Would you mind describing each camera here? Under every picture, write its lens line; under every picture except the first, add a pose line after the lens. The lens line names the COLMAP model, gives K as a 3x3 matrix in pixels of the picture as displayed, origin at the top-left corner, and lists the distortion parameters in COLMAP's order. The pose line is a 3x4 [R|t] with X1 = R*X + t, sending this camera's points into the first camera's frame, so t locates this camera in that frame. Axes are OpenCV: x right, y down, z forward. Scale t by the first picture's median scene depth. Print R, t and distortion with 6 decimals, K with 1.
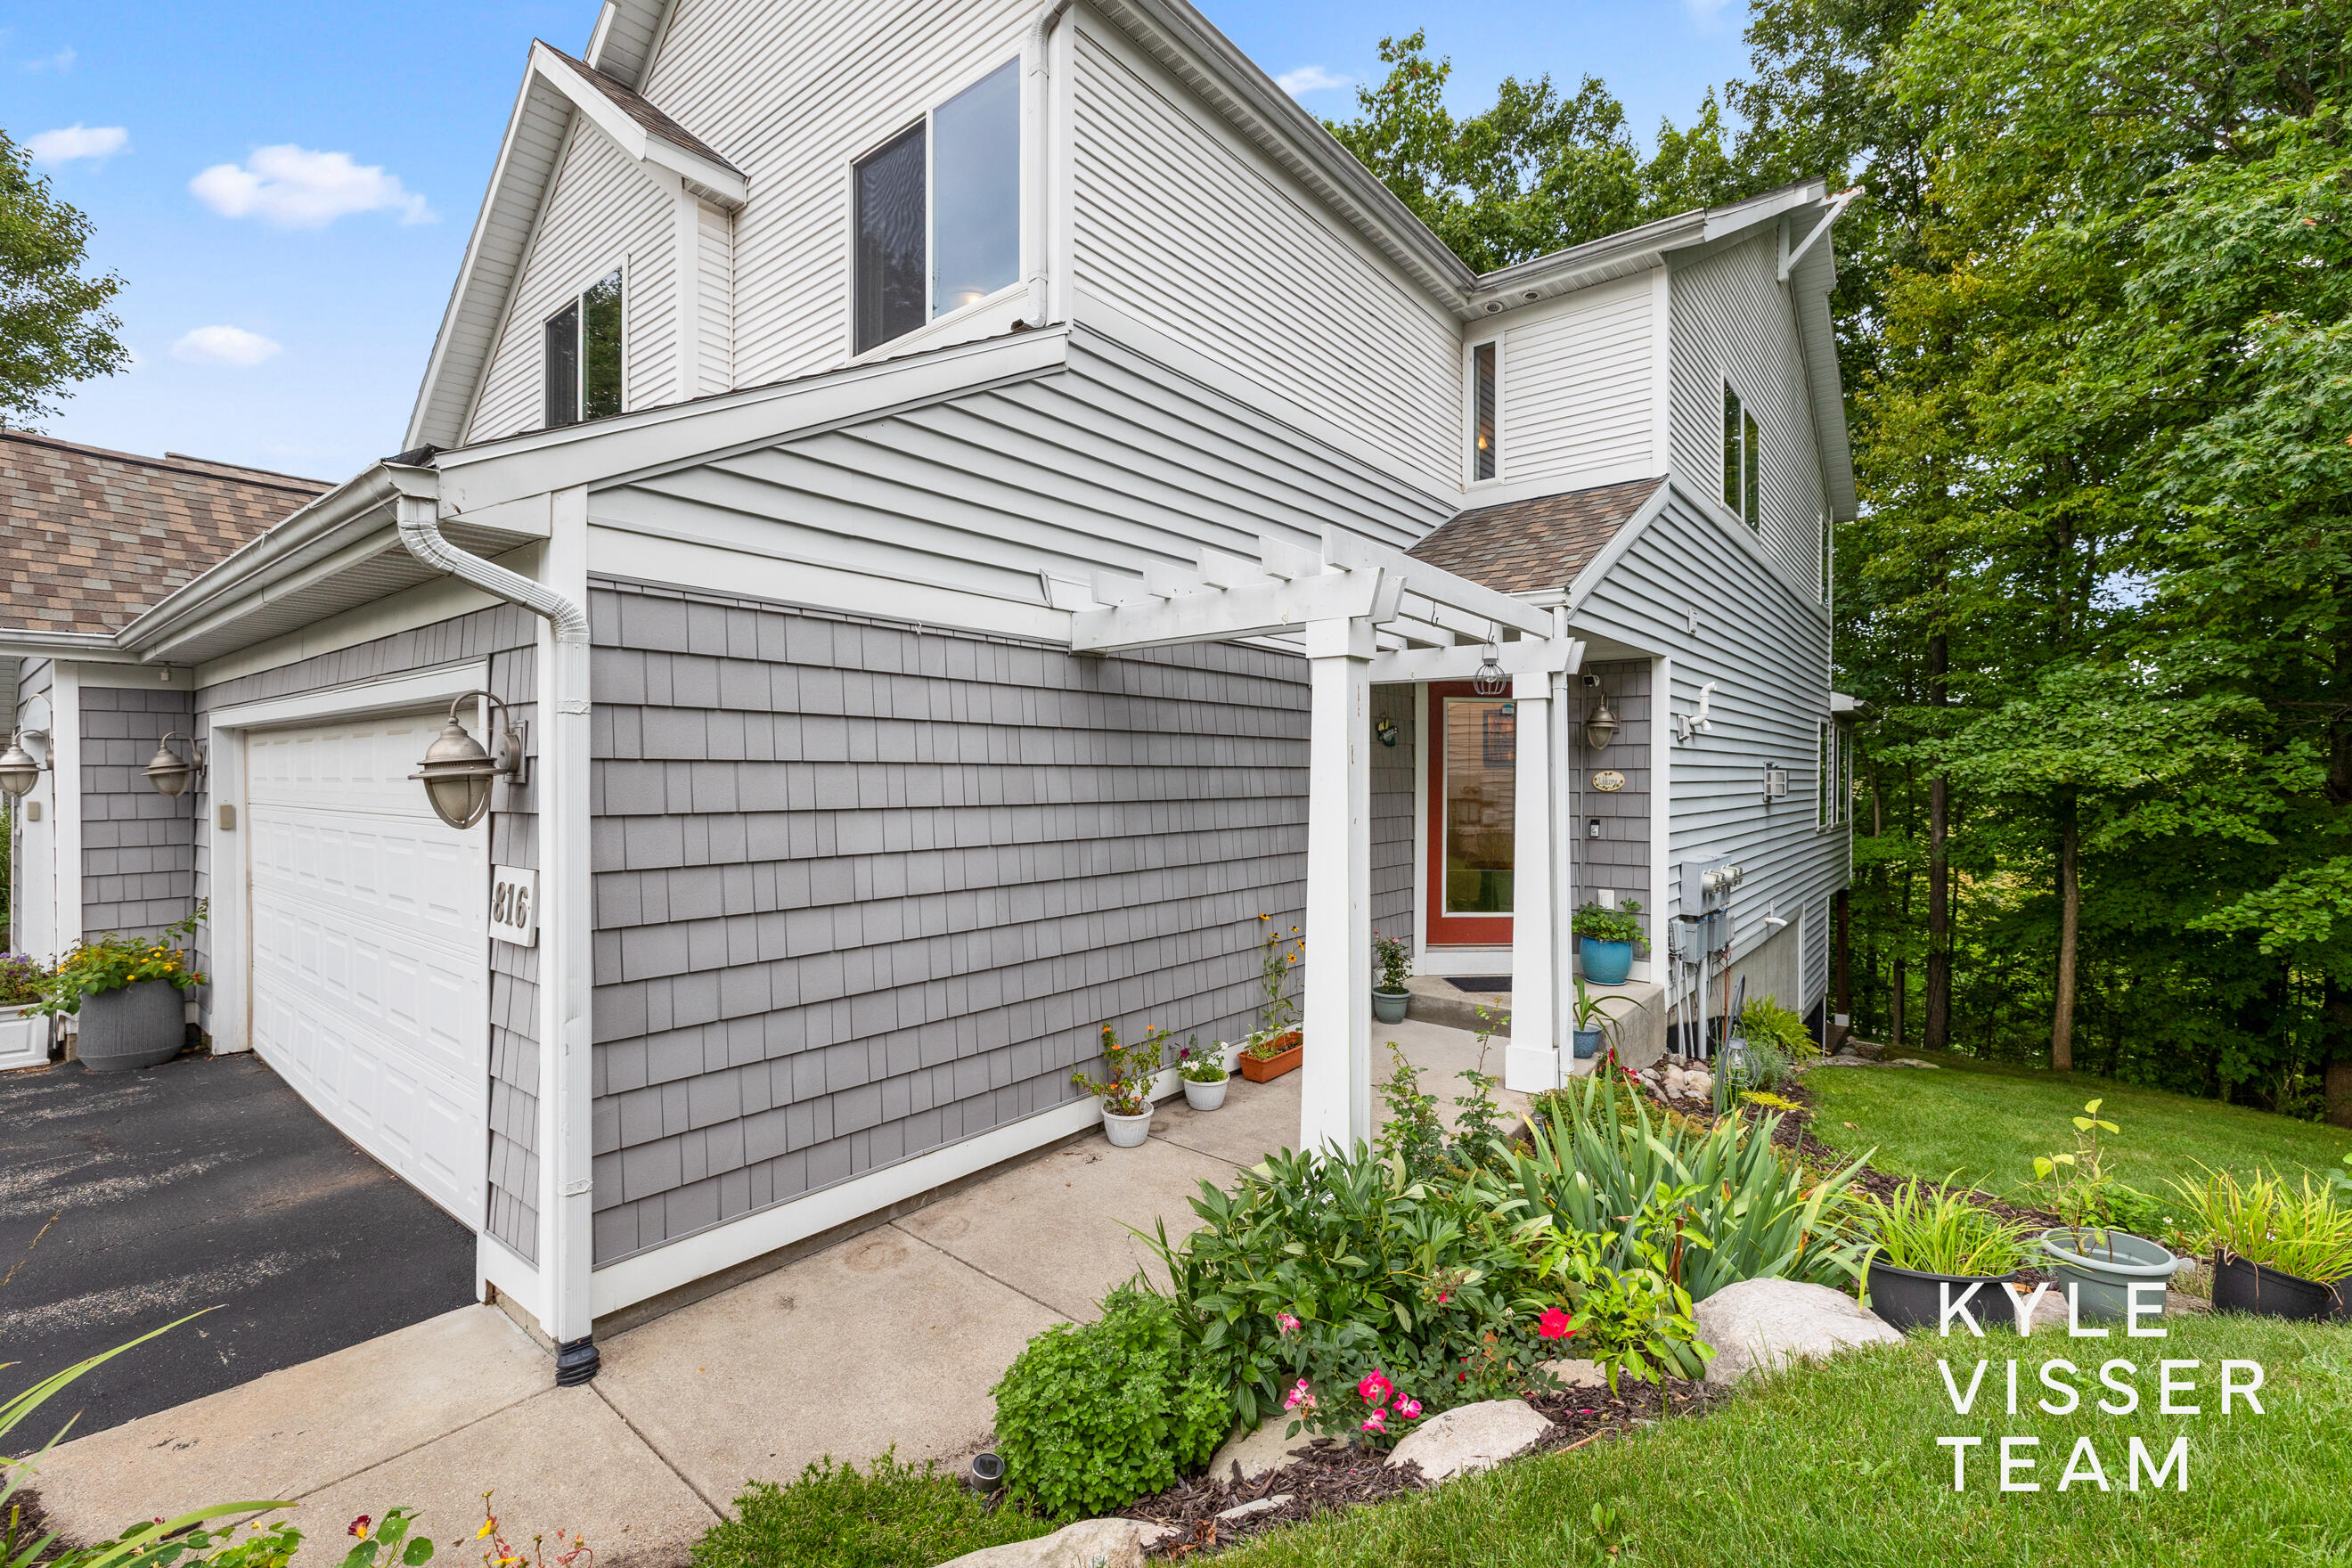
lens RADIAL K [[1001.0, 0, 1175.3], [0, 1001.0, 780.2], [0, 0, 1]] dist [0.003304, 0.000125]
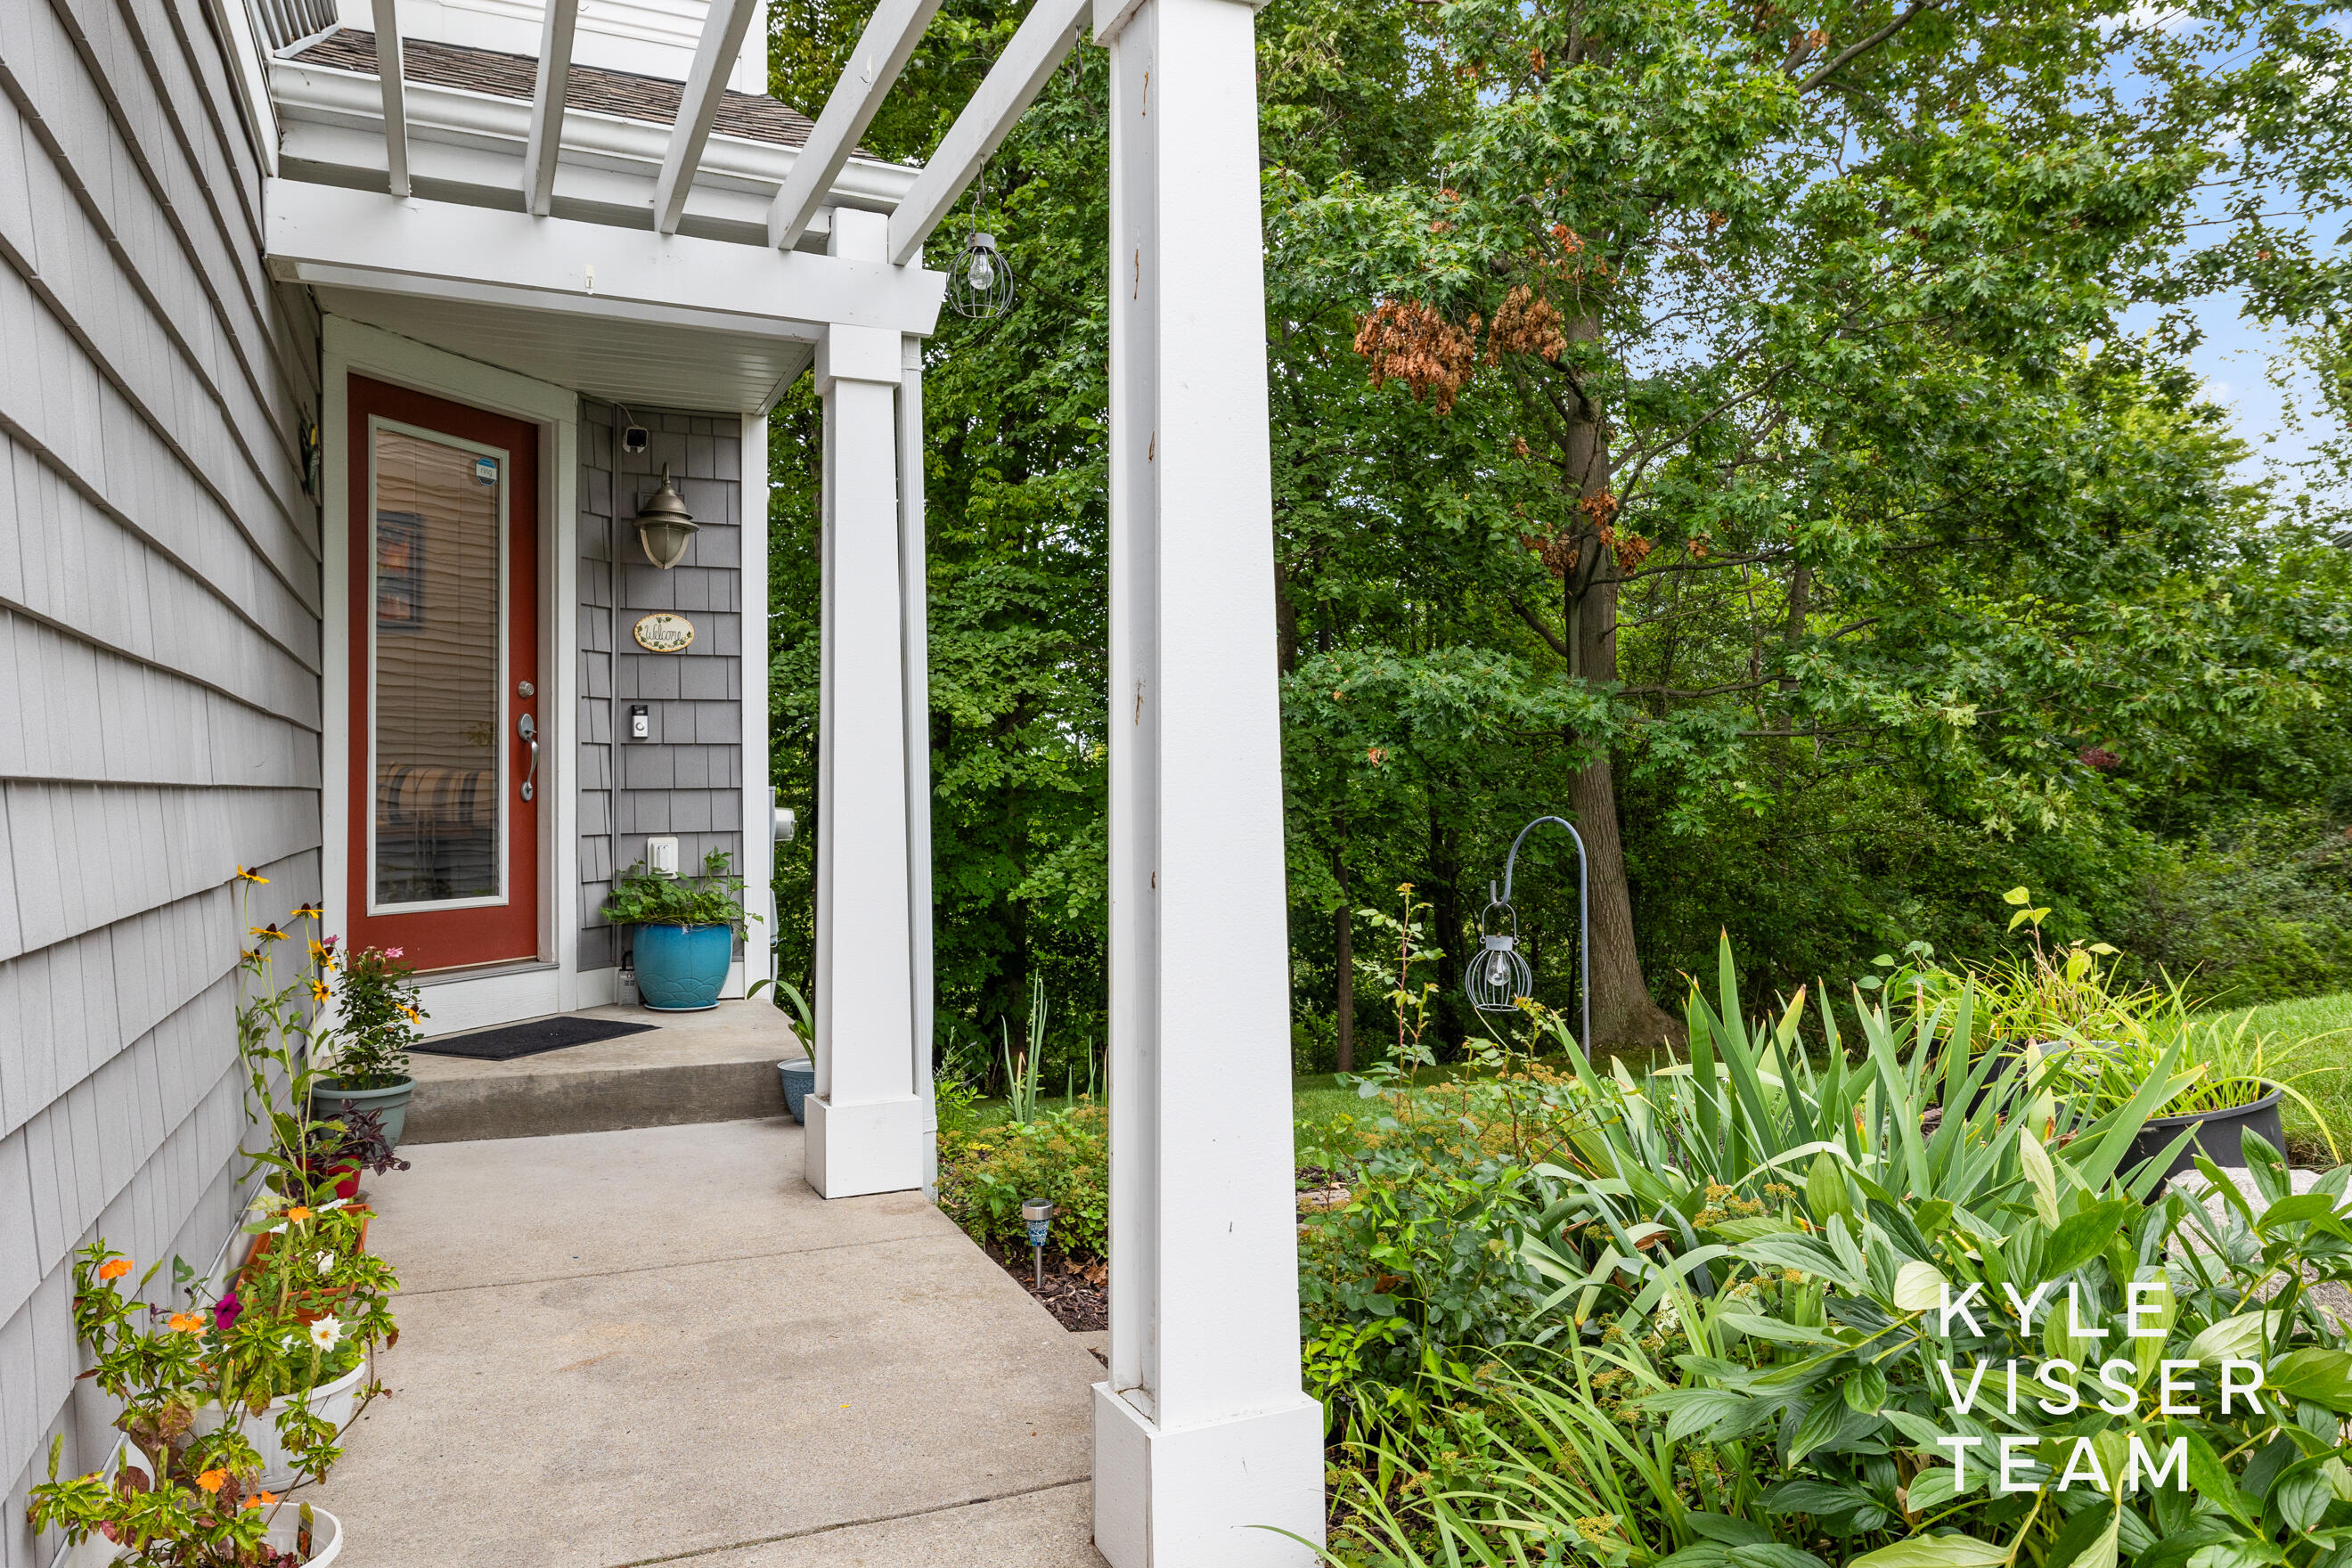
lens RADIAL K [[1614.8, 0, 1171.5], [0, 1614.8, 783.1], [0, 0, 1]] dist [-0.004124, -0.000119]
pose [[0.462655, -0.000410, 0.886539, -0.200490], [0.011524, 0.999918, -0.005552, 0.088569], [-0.886464, 0.012785, 0.462621, 0.370114]]
